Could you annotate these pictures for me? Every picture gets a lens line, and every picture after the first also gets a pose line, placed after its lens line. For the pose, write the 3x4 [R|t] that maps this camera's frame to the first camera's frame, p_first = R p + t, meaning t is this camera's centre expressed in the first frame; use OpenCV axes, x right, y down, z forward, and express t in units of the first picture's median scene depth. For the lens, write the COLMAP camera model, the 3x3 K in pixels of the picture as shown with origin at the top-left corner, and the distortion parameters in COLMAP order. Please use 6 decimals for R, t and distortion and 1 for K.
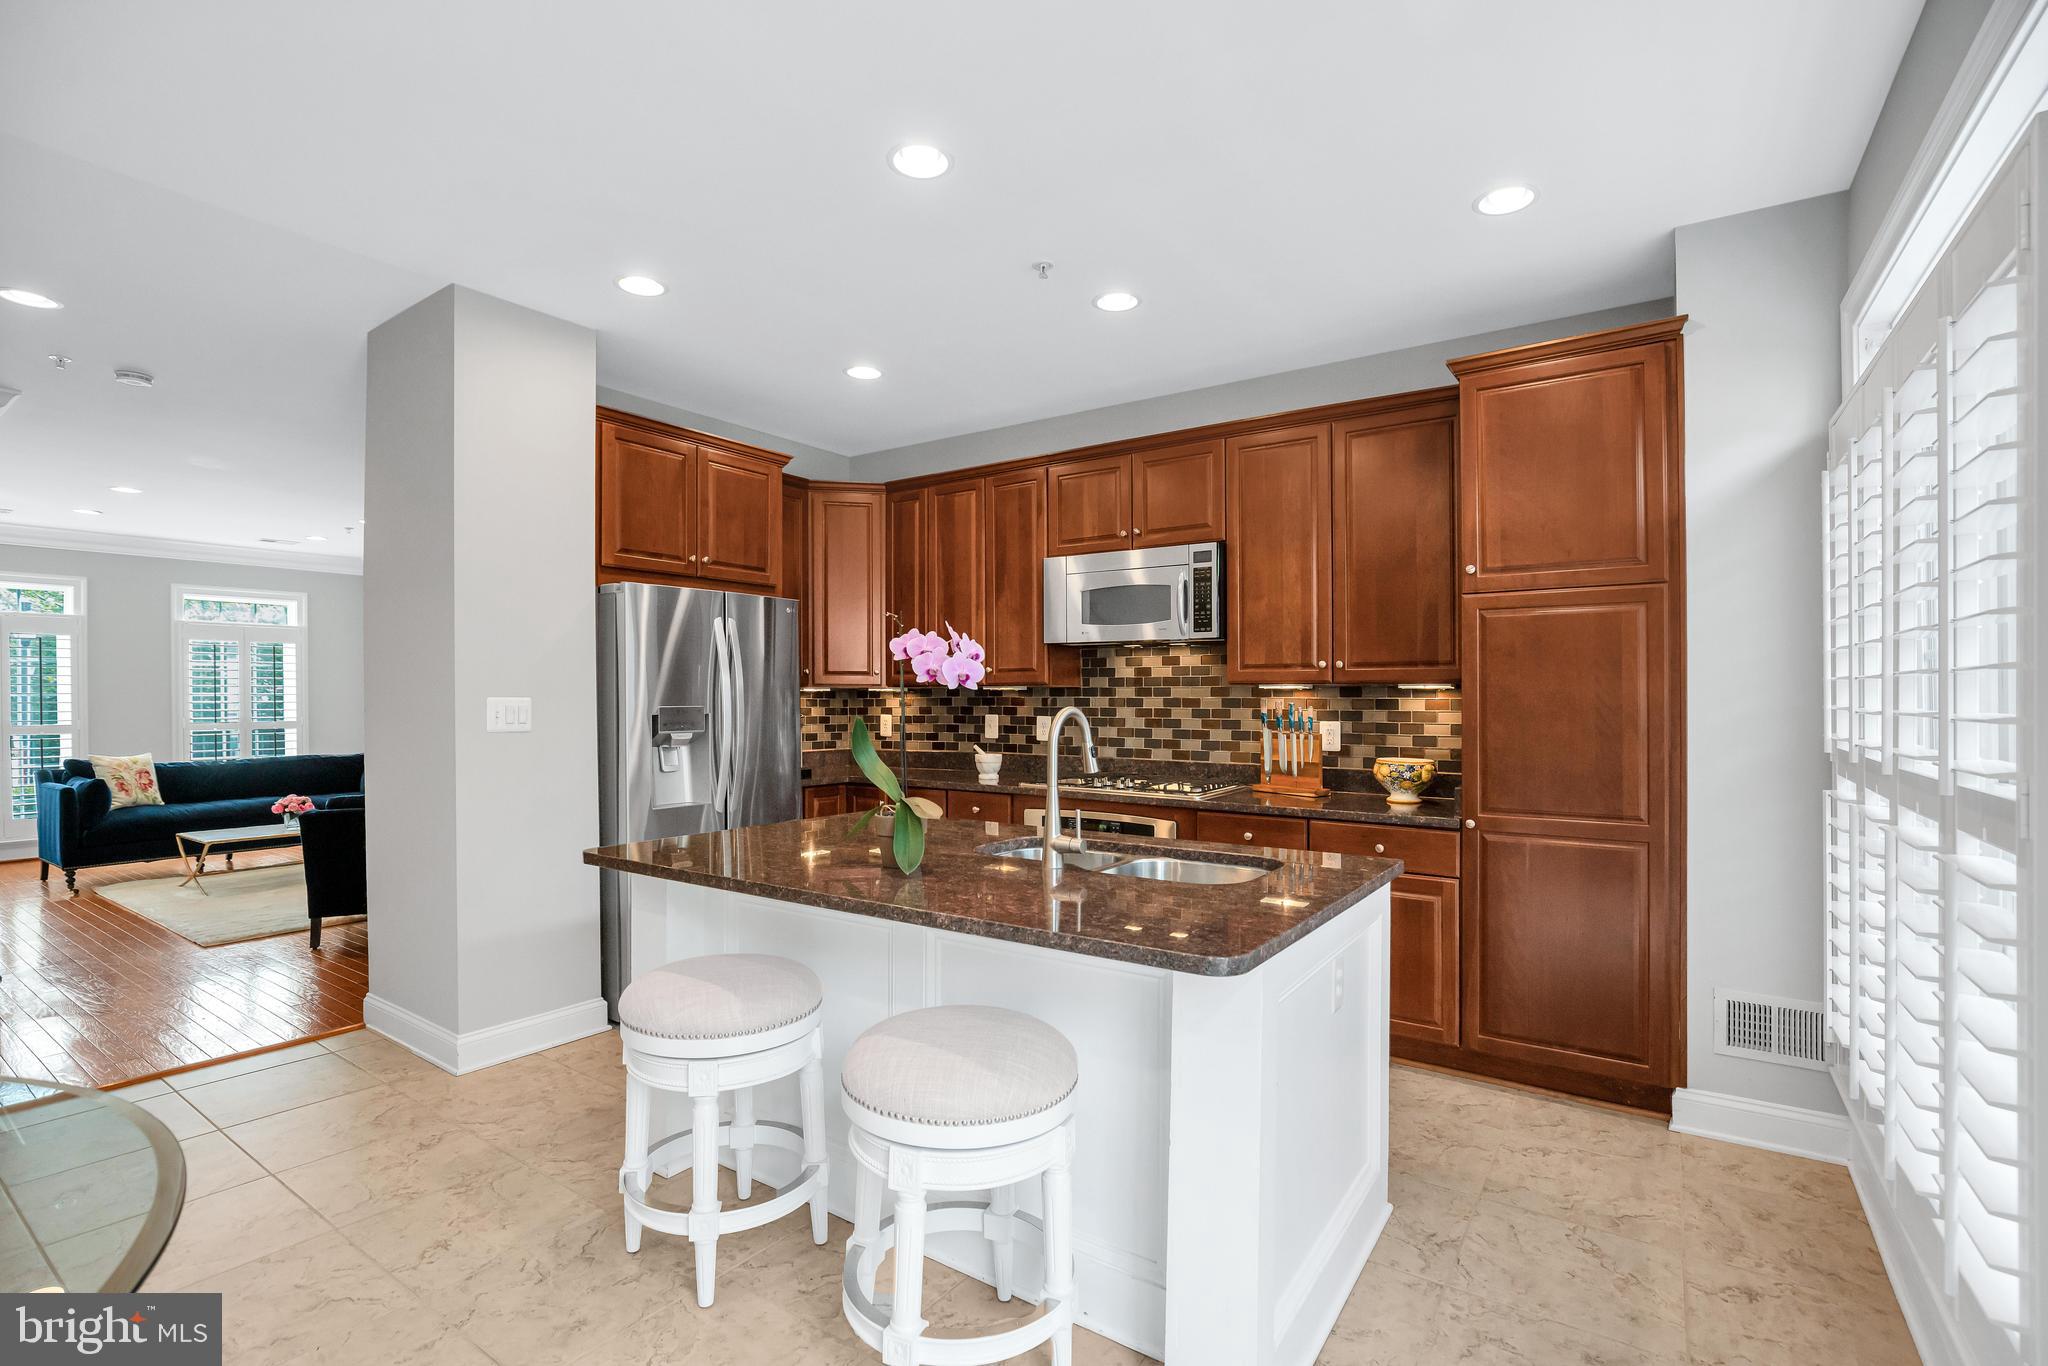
lens RADIAL K [[945.2, 0, 981.8], [0, 945.2, 705.2], [0, 0, 1]] dist [-0.022998, 0.002296]
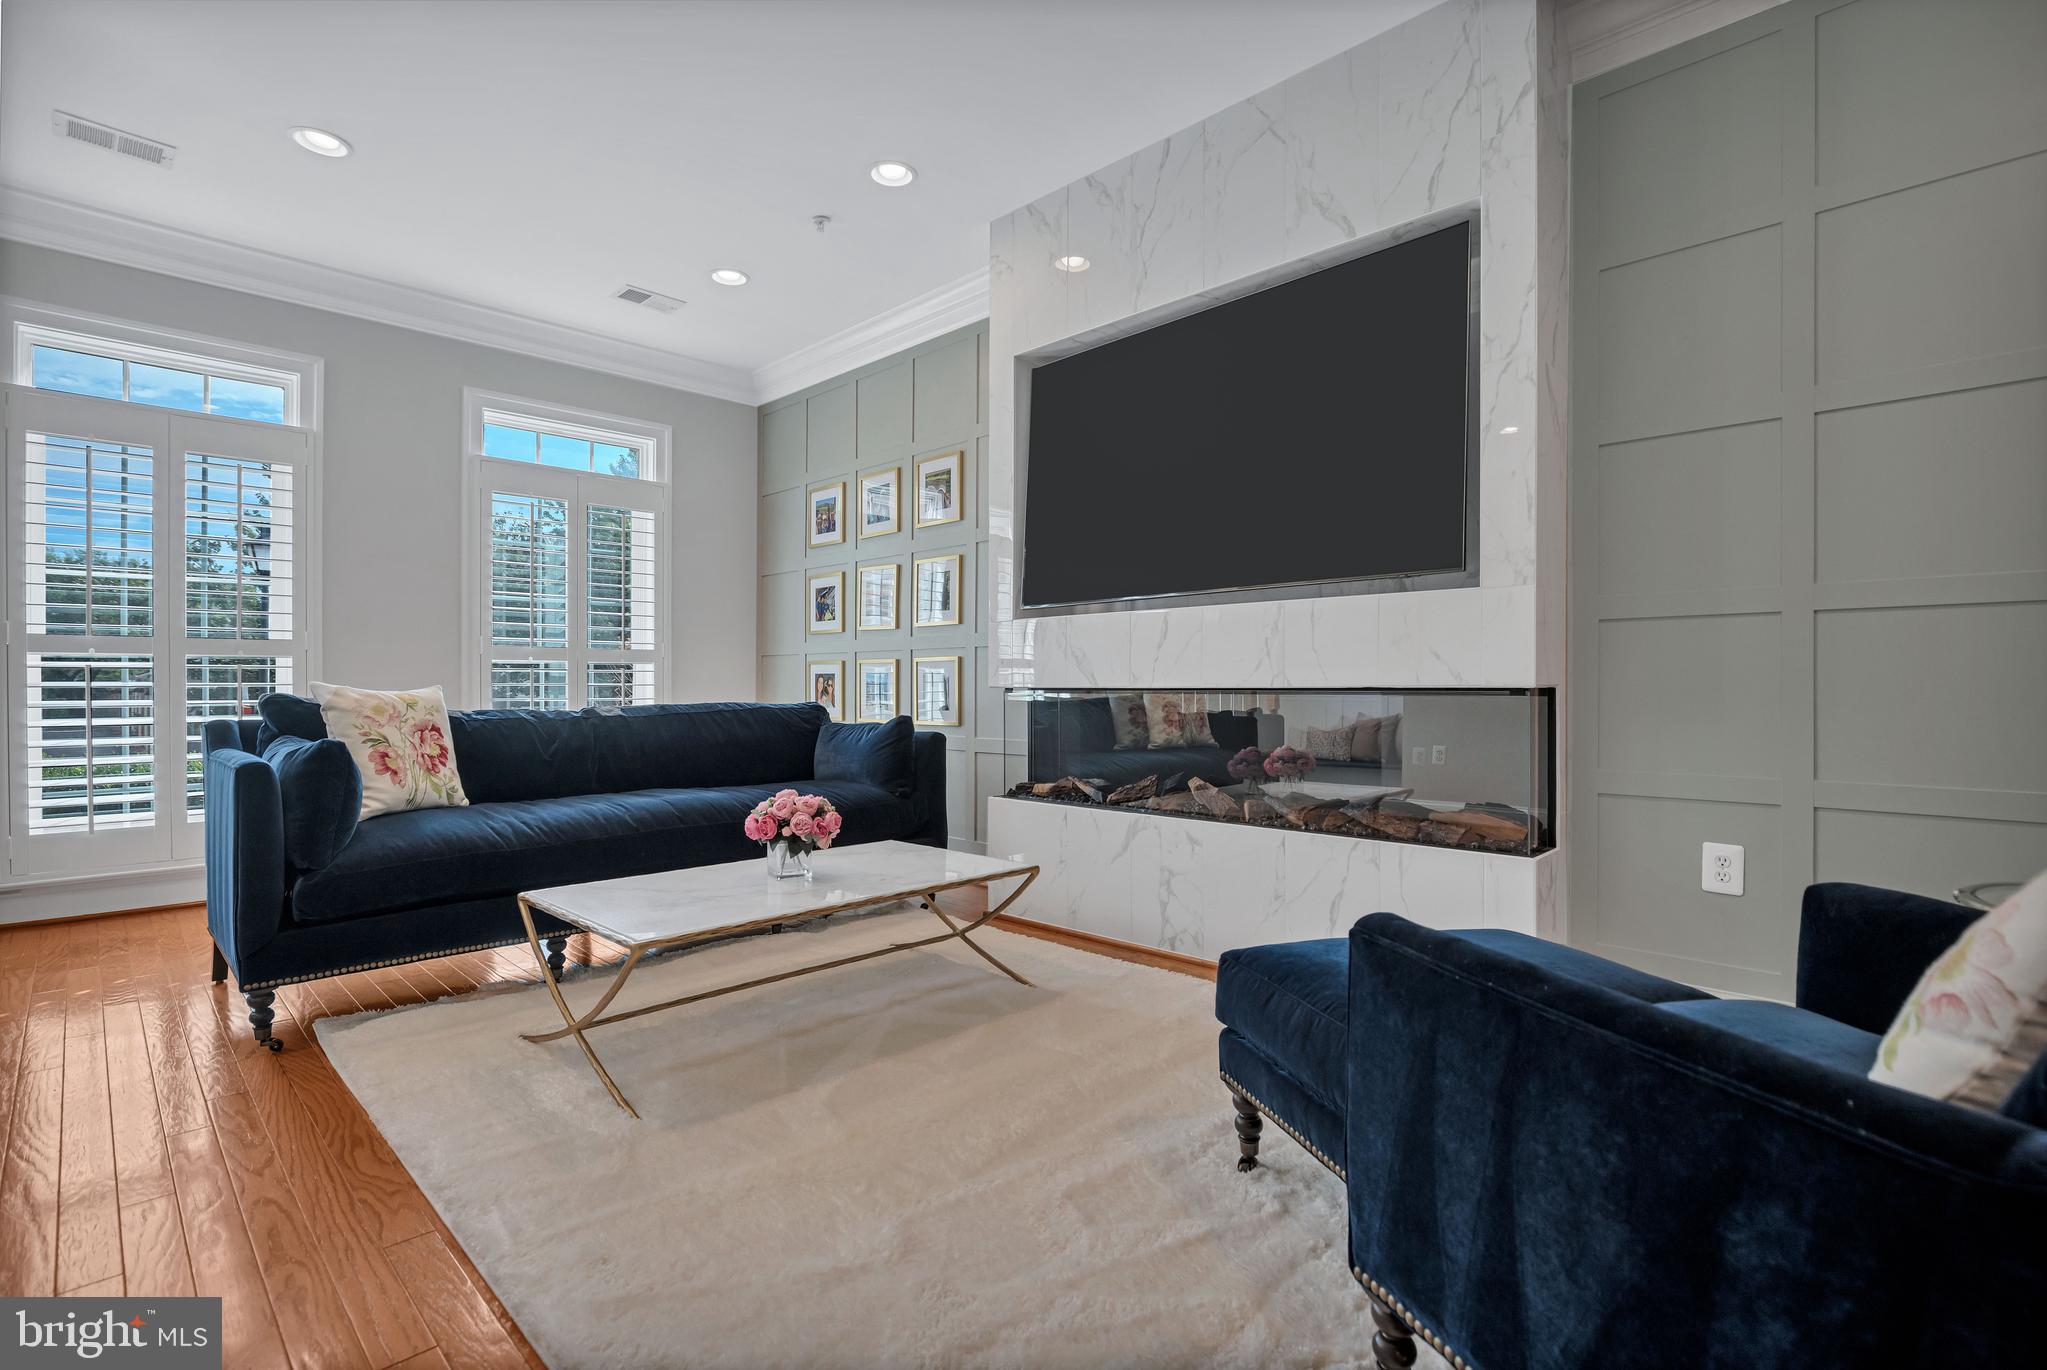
lens RADIAL K [[944.7, 0, 982.2], [0, 944.7, 668.6], [0, 0, 1]] dist [-0.022998, 0.002296]
pose [[0.986862, 0.001021, -0.161562, -0.583152], [-0.003661, 0.999865, -0.016040, 0.050812], [0.161524, 0.016421, 0.986732, 0.617325]]
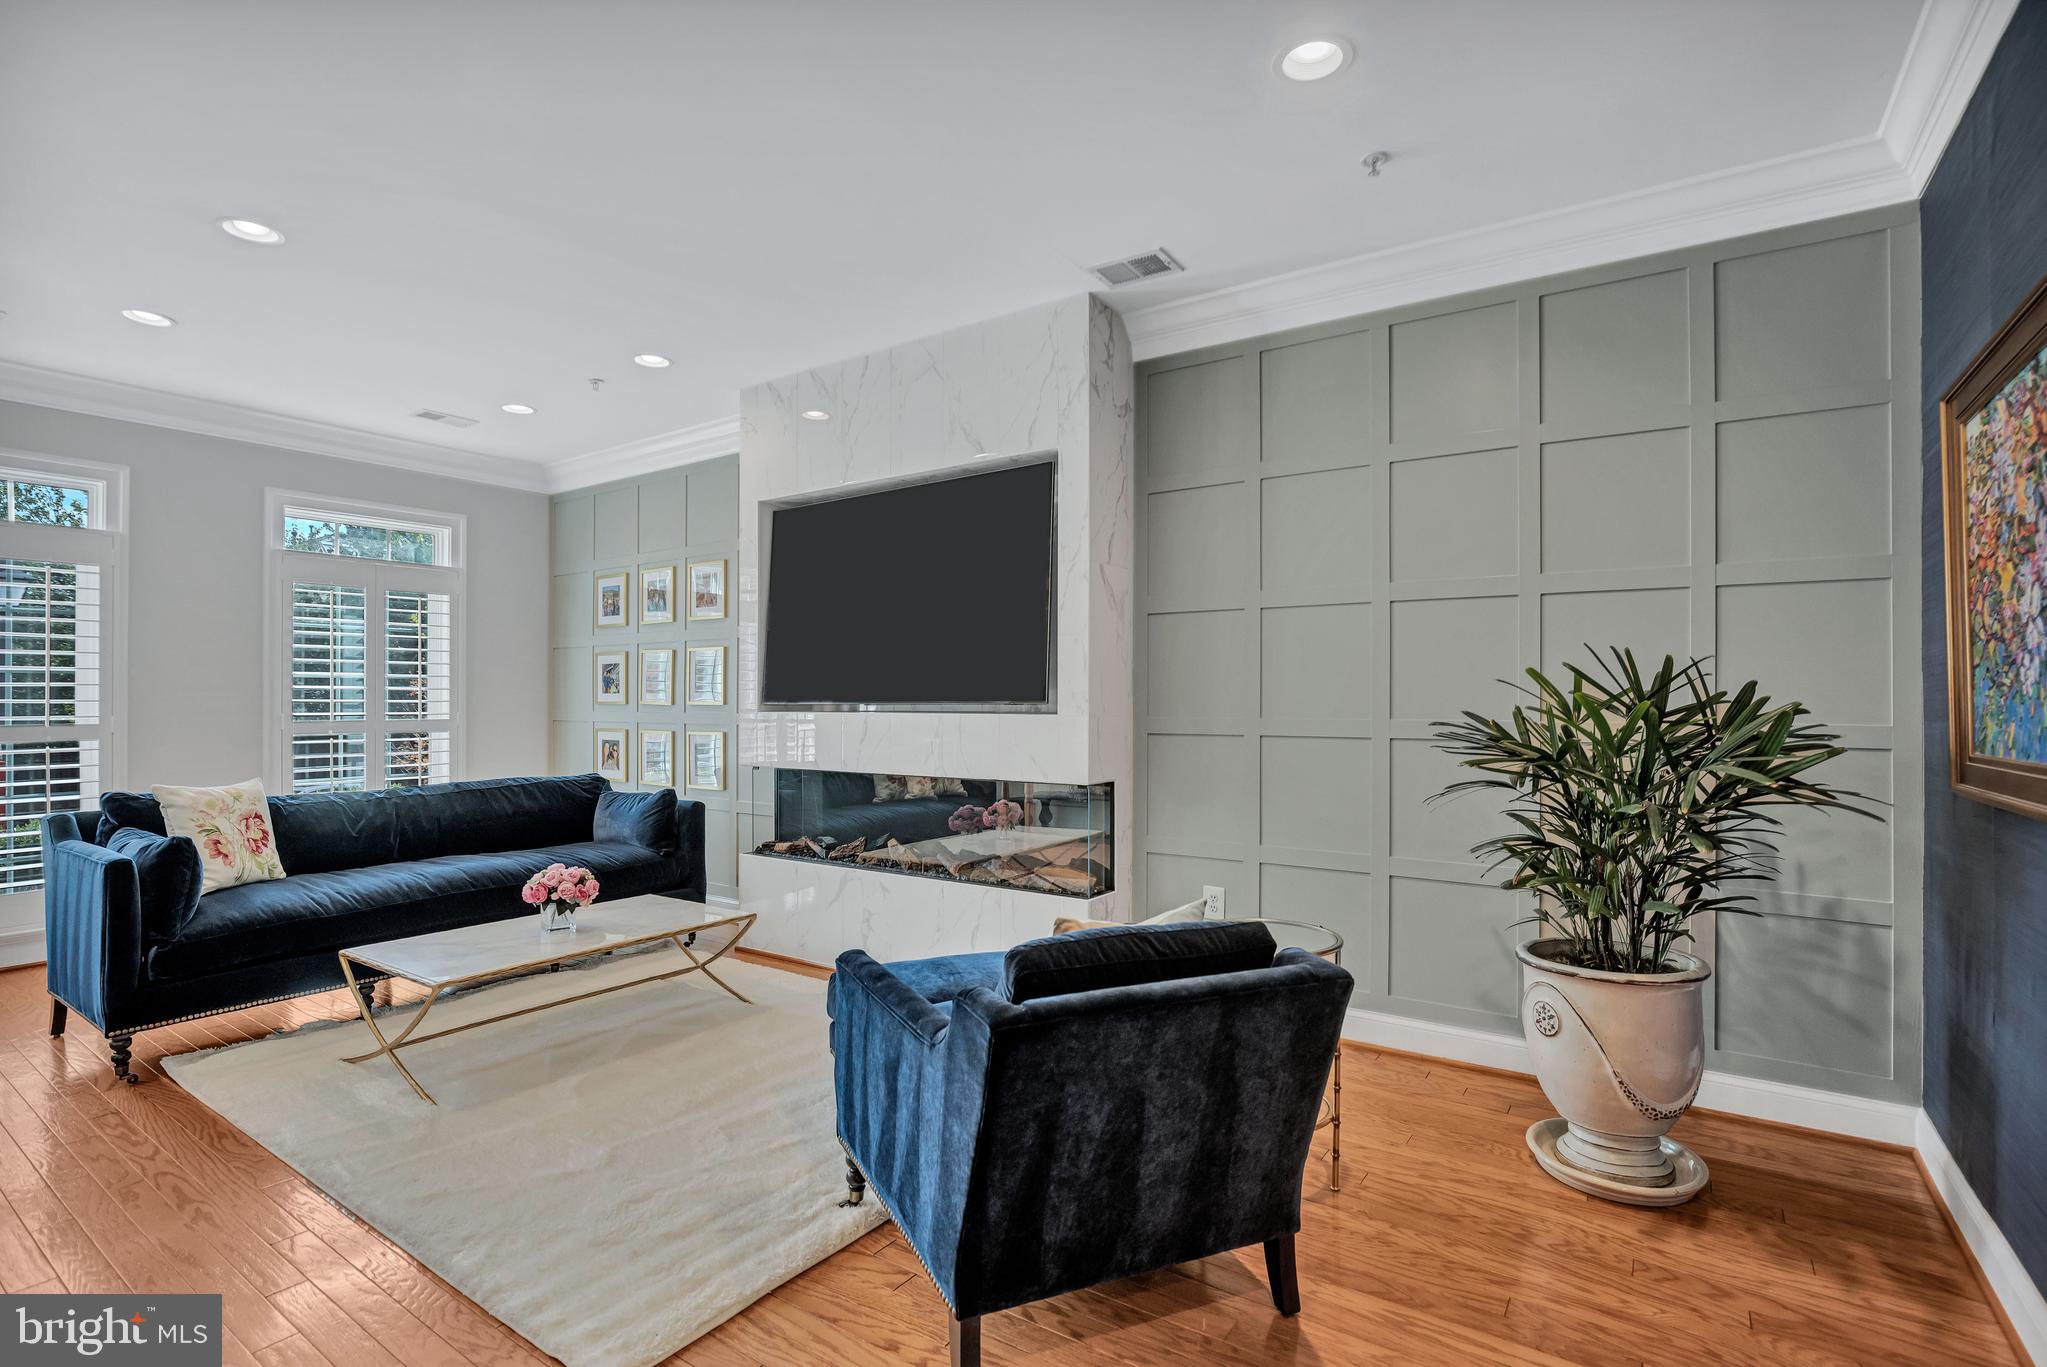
lens RADIAL K [[944.7, 0, 963.7], [0, 944.7, 697.2], [0, 0, 1]] dist [-0.022998, 0.002296]
pose [[0.999983, 0.004503, 0.003583, -0.507888], [-0.004458, 0.999911, -0.012560, 0.010840], [-0.003639, 0.012544, 0.999915, 0.479077]]
